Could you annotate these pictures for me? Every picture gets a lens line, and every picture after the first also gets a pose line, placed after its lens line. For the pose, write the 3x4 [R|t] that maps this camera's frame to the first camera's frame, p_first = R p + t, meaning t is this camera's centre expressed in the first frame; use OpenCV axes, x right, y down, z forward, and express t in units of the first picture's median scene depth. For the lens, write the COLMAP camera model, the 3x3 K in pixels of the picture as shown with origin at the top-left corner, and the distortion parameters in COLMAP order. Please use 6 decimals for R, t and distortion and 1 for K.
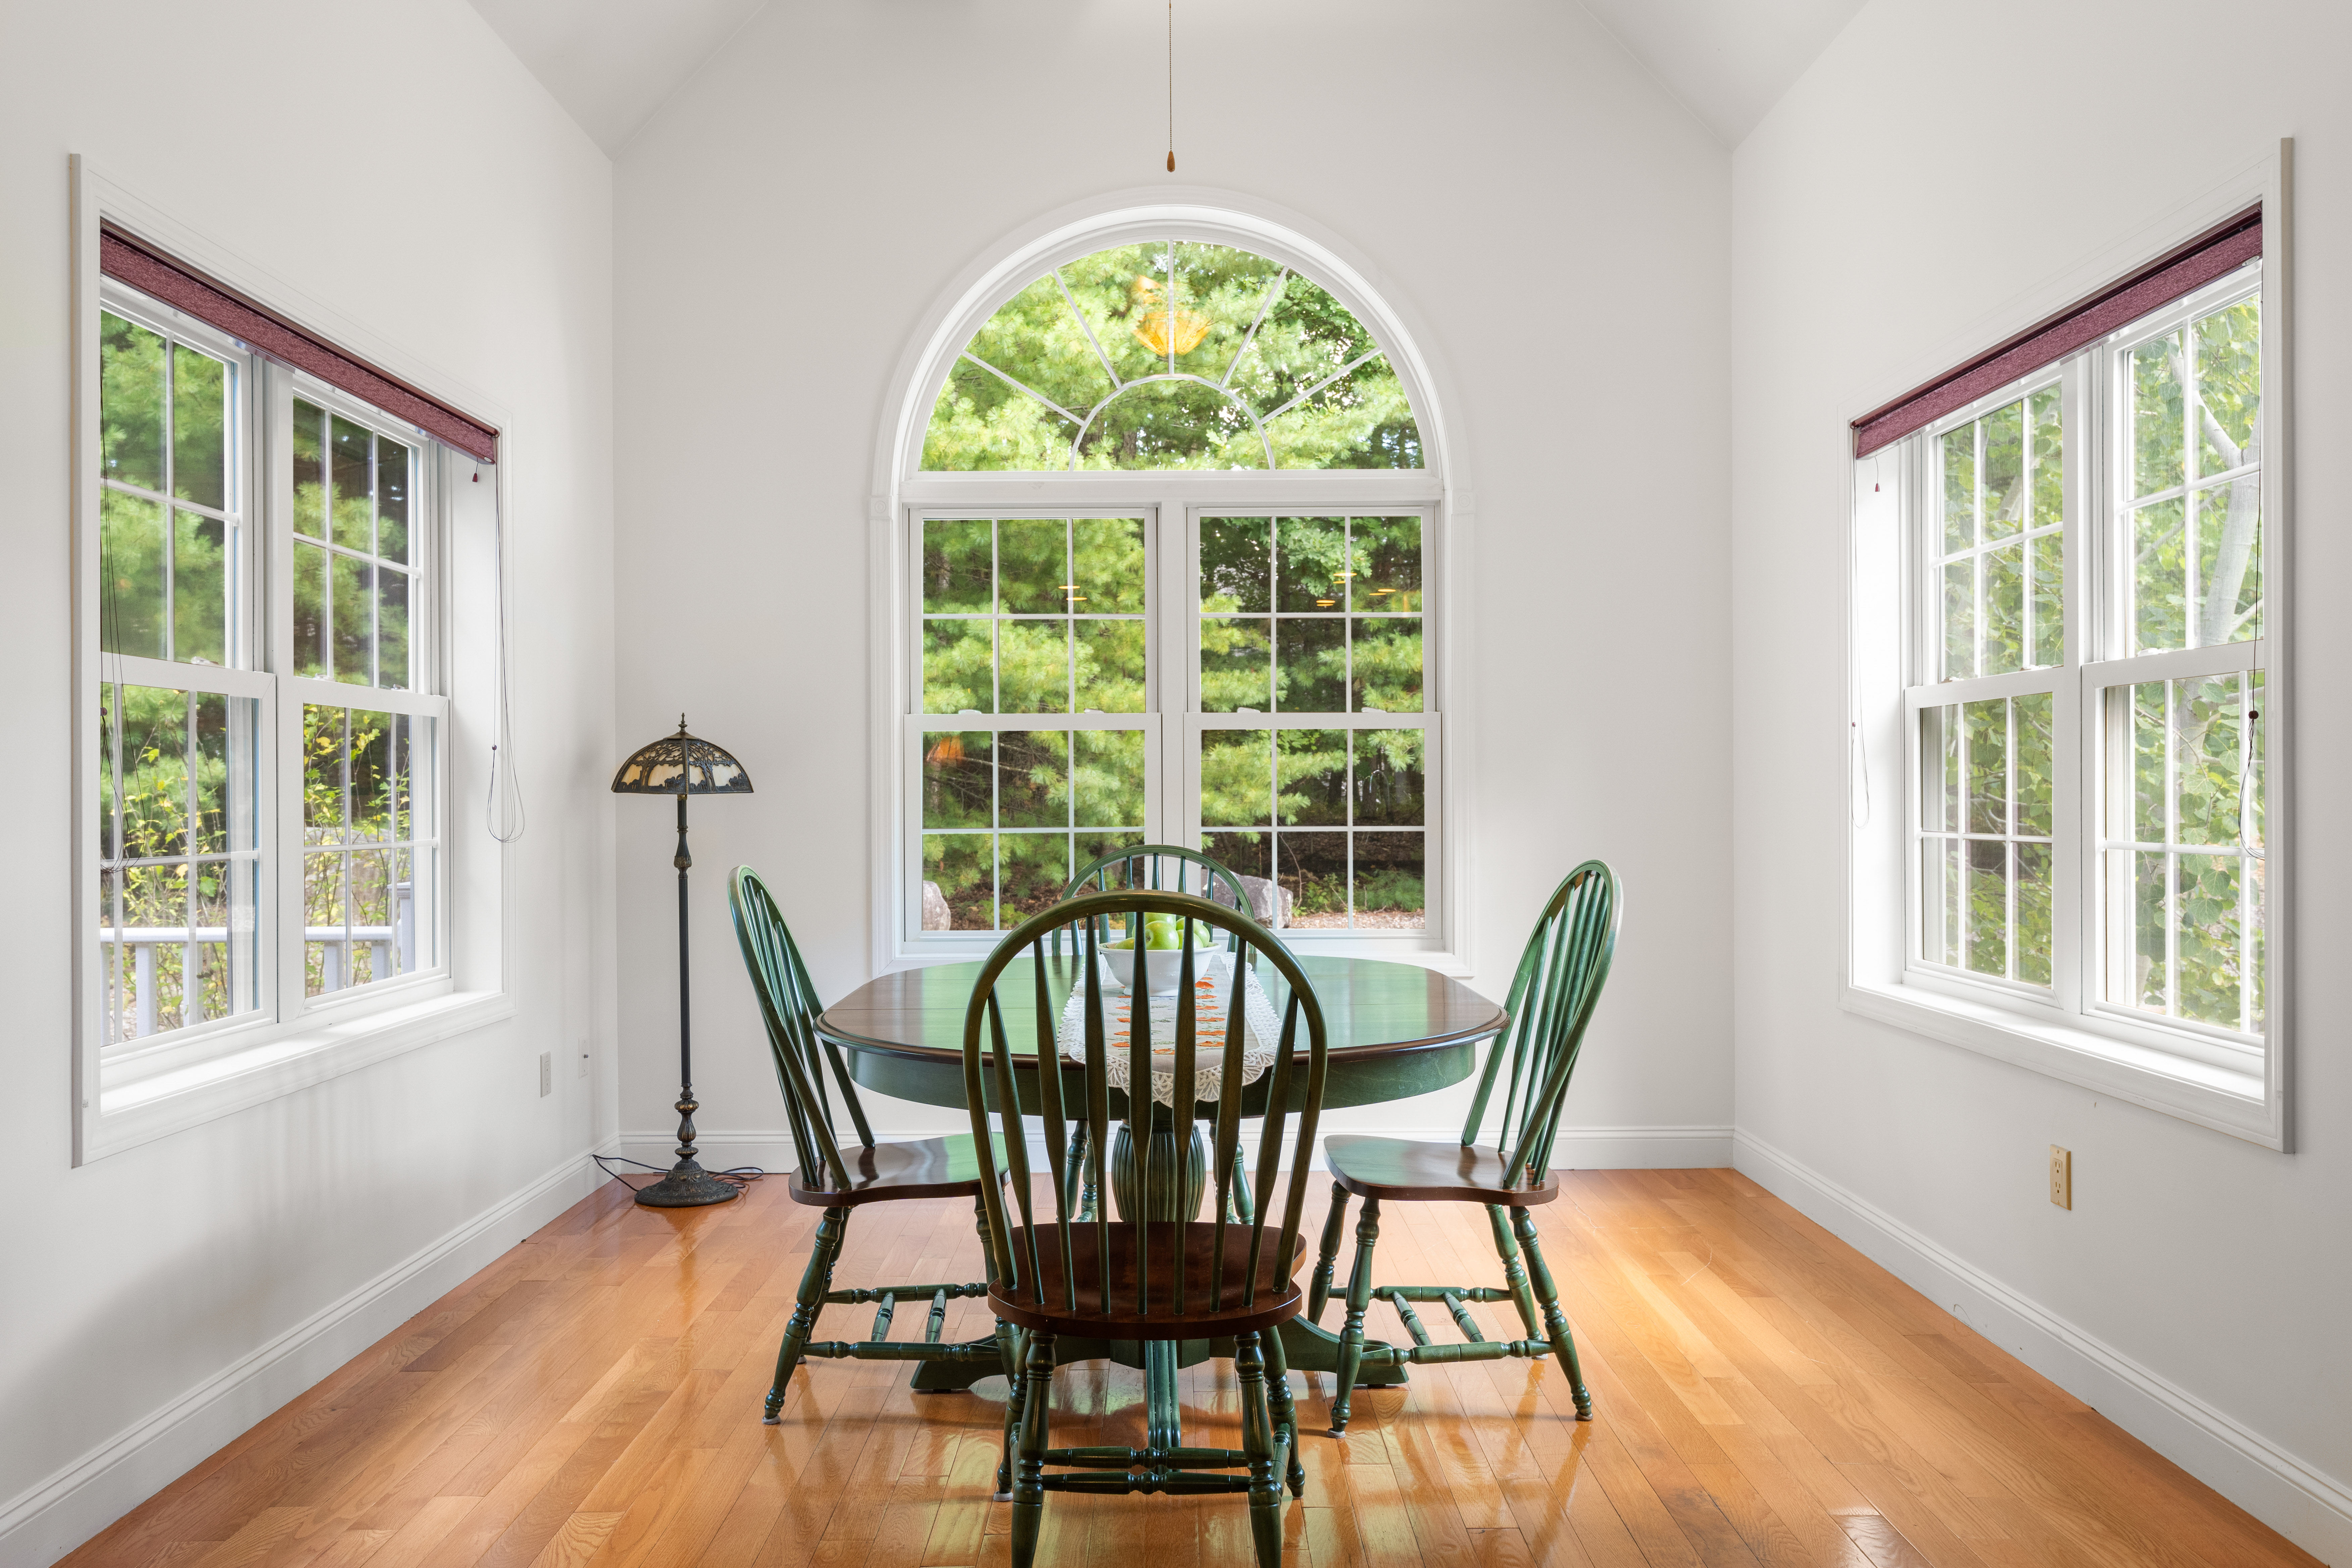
lens RADIAL K [[1763.1, 0, 1164.4], [0, 1763.1, 797.6], [0, 0, 1]] dist [0.003264, 0.003546]
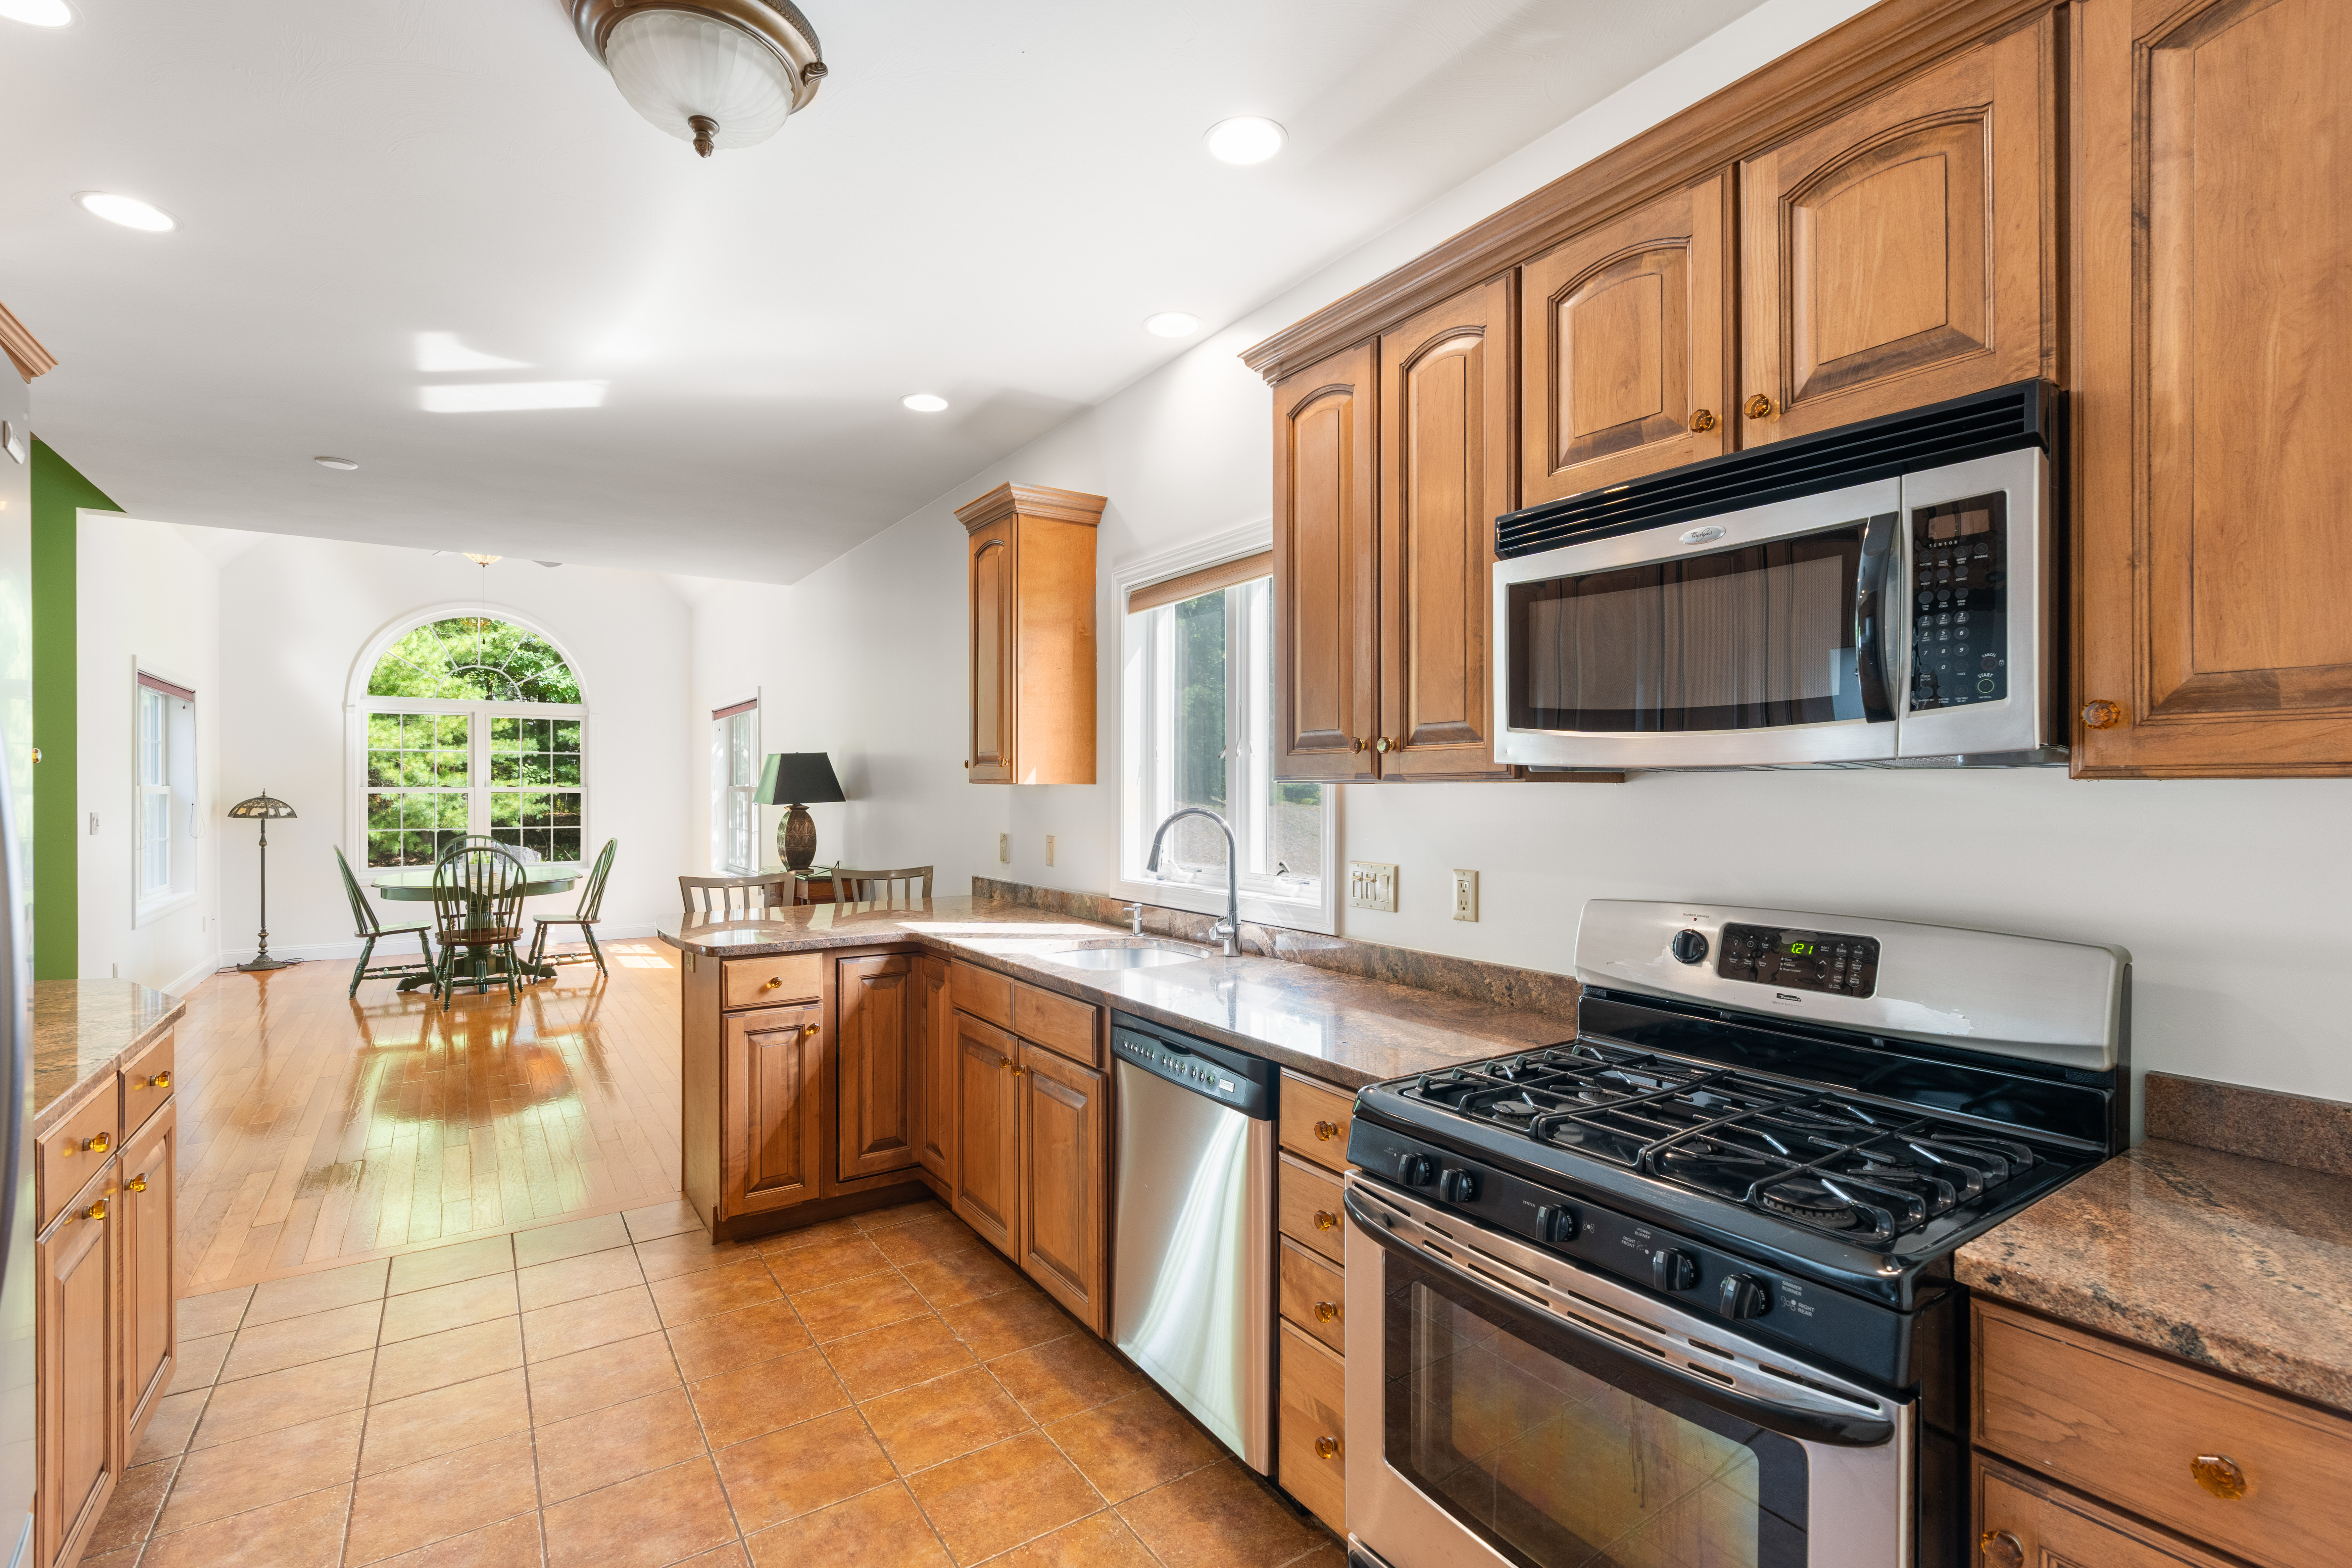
lens RADIAL K [[1060.3, 0, 1160.5], [0, 1060.3, 792.8], [0, 0, 1]] dist [-0.002977, 0.002490]
pose [[0.829831, 0.004252, 0.557999, -0.044400], [-0.003875, 0.999991, -0.001857, -0.048492], [-0.558001, -0.000621, 0.829840, -1.238479]]
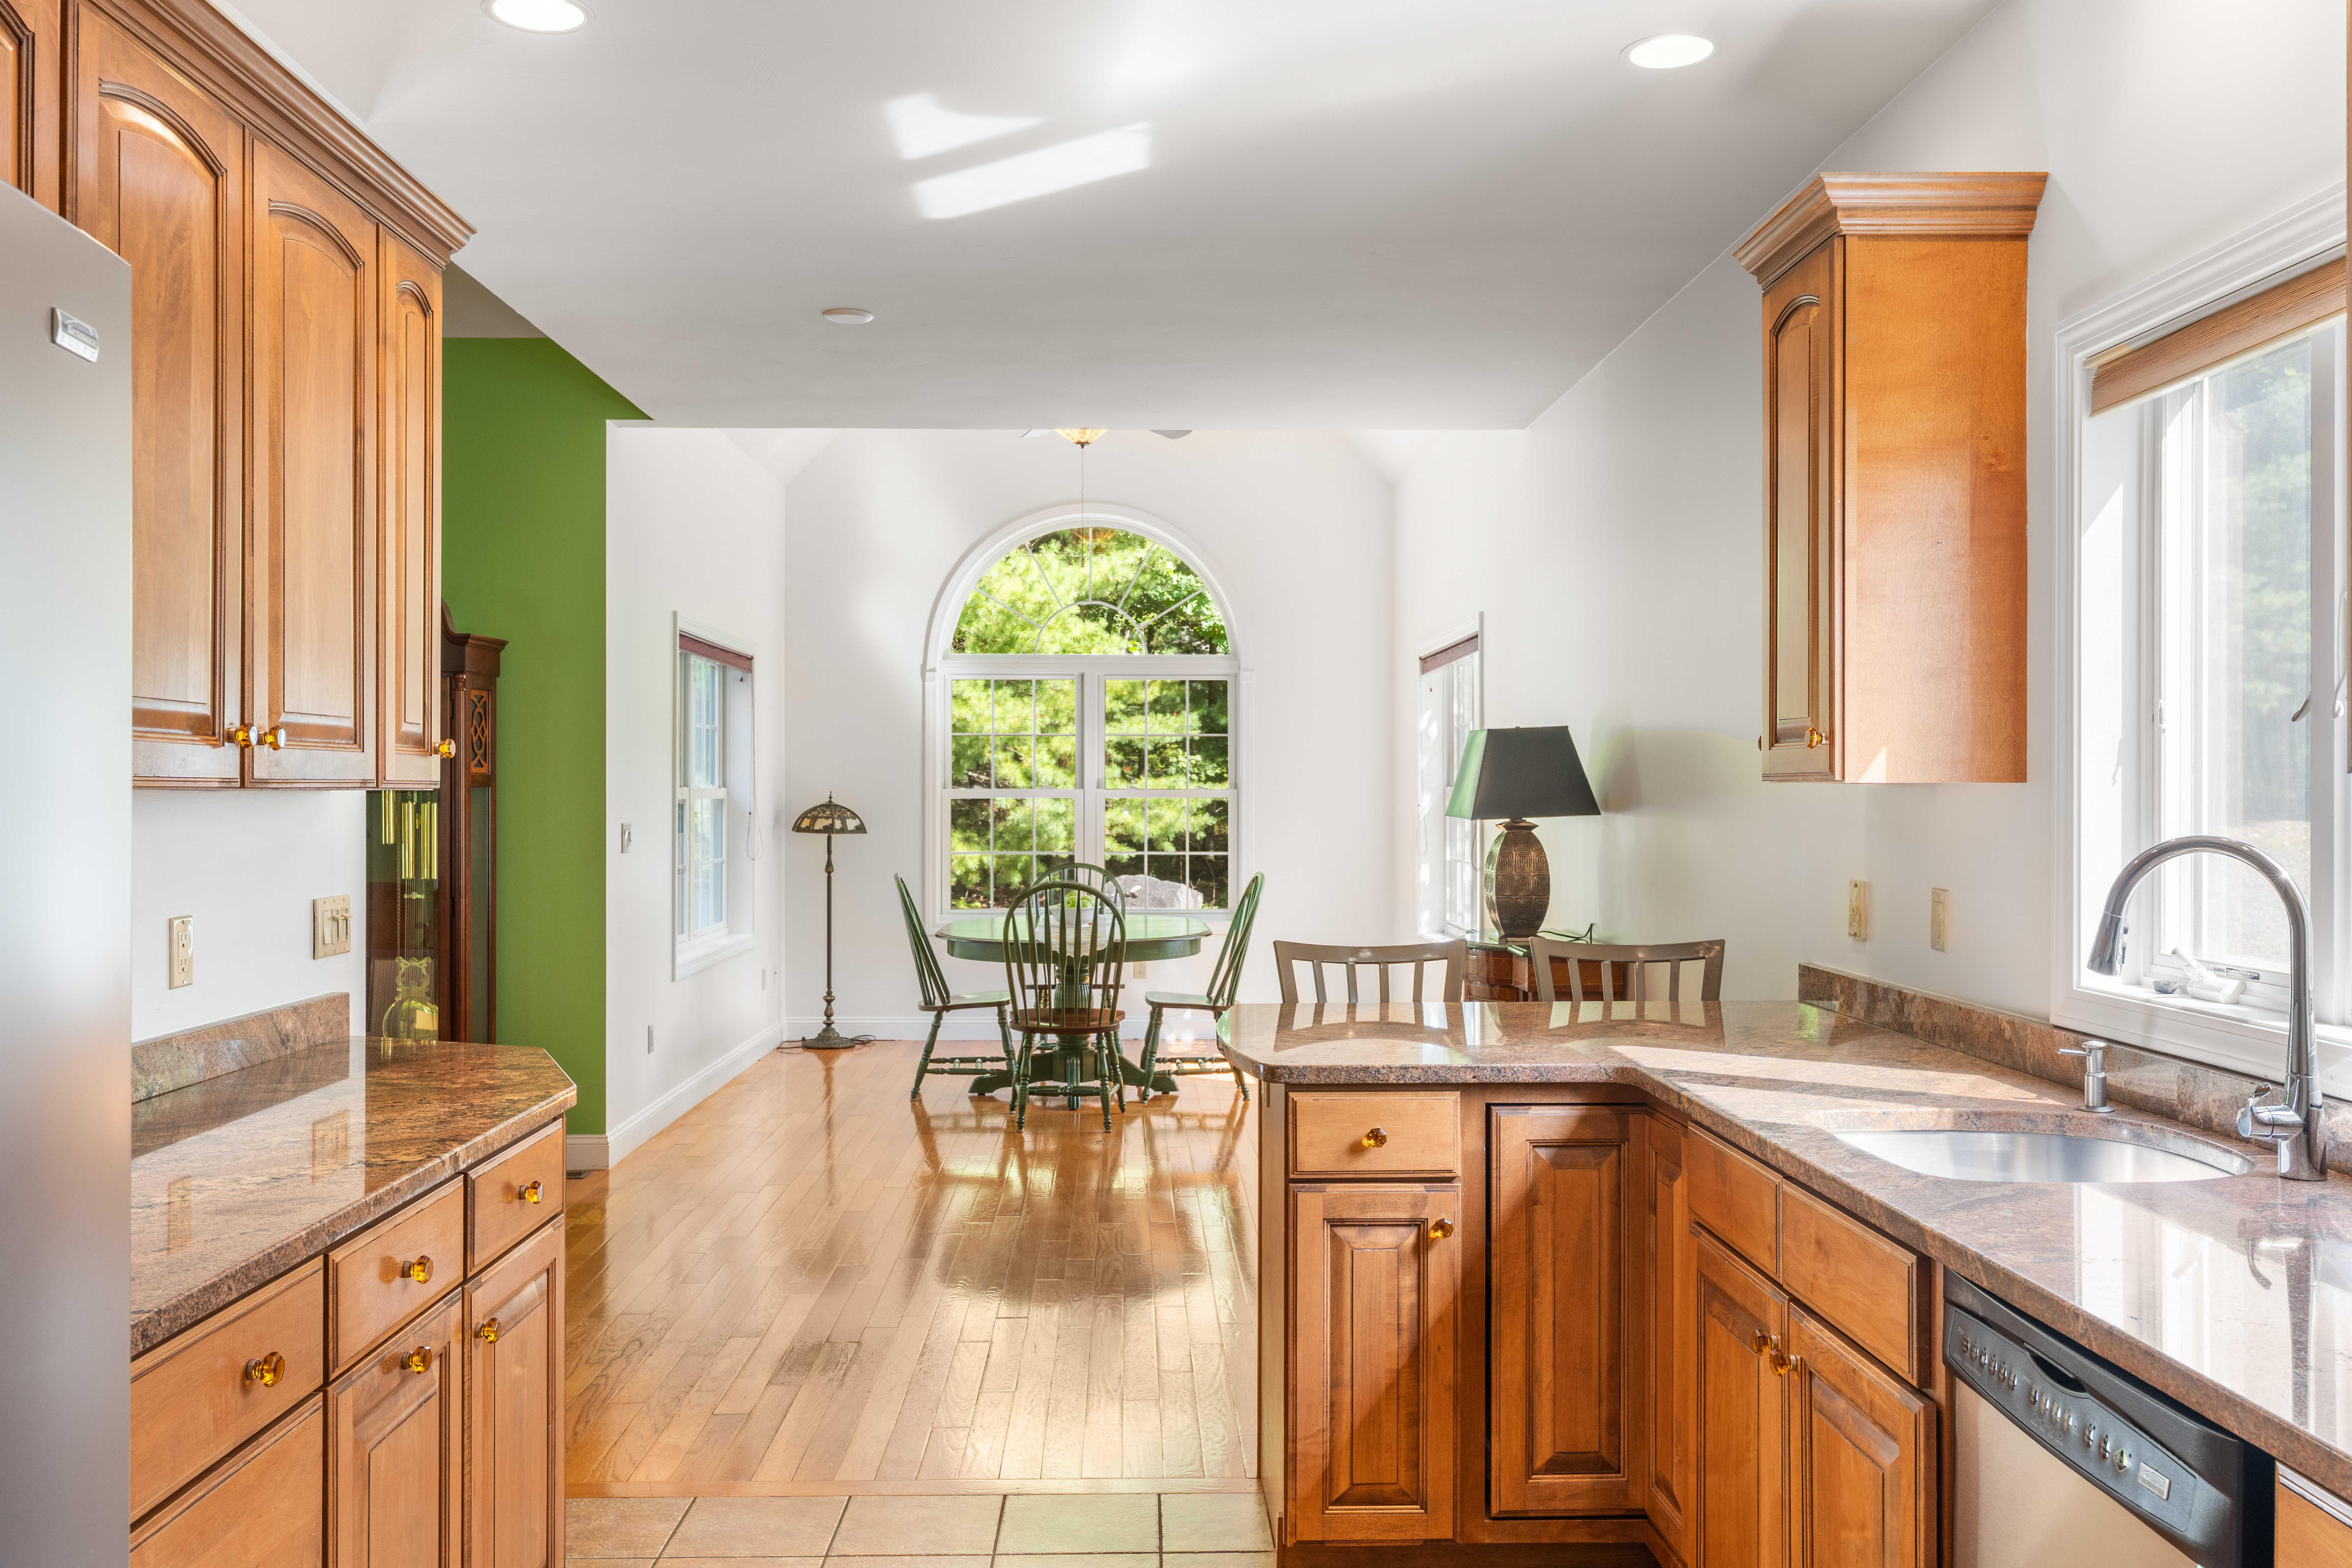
lens RADIAL K [[1940.1, 0, 1165.9], [0, 1940.1, 783.4], [0, 0, 1]] dist [-0.007094, 0.011908]
pose [[0.999705, 0.005869, 0.023584, 0.044198], [-0.005708, 0.999960, -0.006899, -0.049265], [-0.023623, 0.006763, 0.999698, -1.231587]]
